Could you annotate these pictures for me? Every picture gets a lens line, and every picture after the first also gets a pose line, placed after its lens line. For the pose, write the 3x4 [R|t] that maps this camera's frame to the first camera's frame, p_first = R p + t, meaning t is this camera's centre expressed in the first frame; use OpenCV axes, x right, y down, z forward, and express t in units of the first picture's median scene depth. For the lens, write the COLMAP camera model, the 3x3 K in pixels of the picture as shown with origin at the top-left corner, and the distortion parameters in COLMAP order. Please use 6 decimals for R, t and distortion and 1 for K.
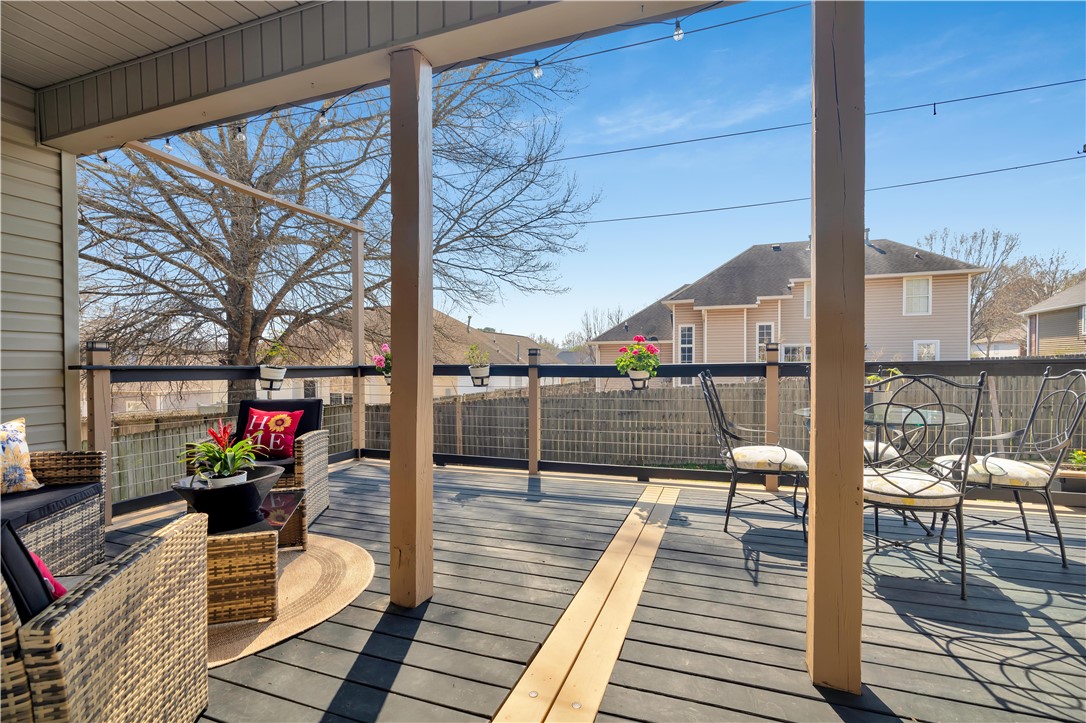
lens RADIAL K [[497.7, 0, 542.7], [0, 497.7, 368.1], [0, 0, 1]] dist [-0.001600, -0.000055]
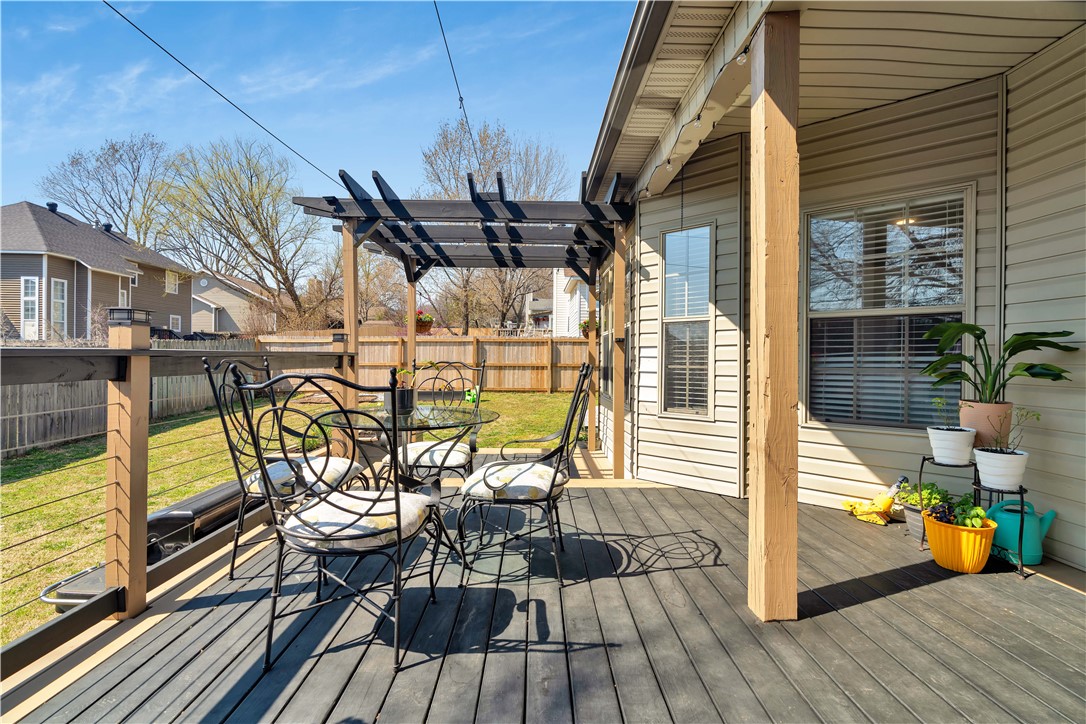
lens RADIAL K [[490.6, 0, 543.0], [0, 490.6, 362.0], [0, 0, 1]] dist [-0.000883, -0.000061]
pose [[-0.361000, -0.002944, 0.932561, -0.213568], [0.009752, 0.999928, 0.006931, -0.002336], [-0.932515, 0.011596, -0.360946, 1.269179]]
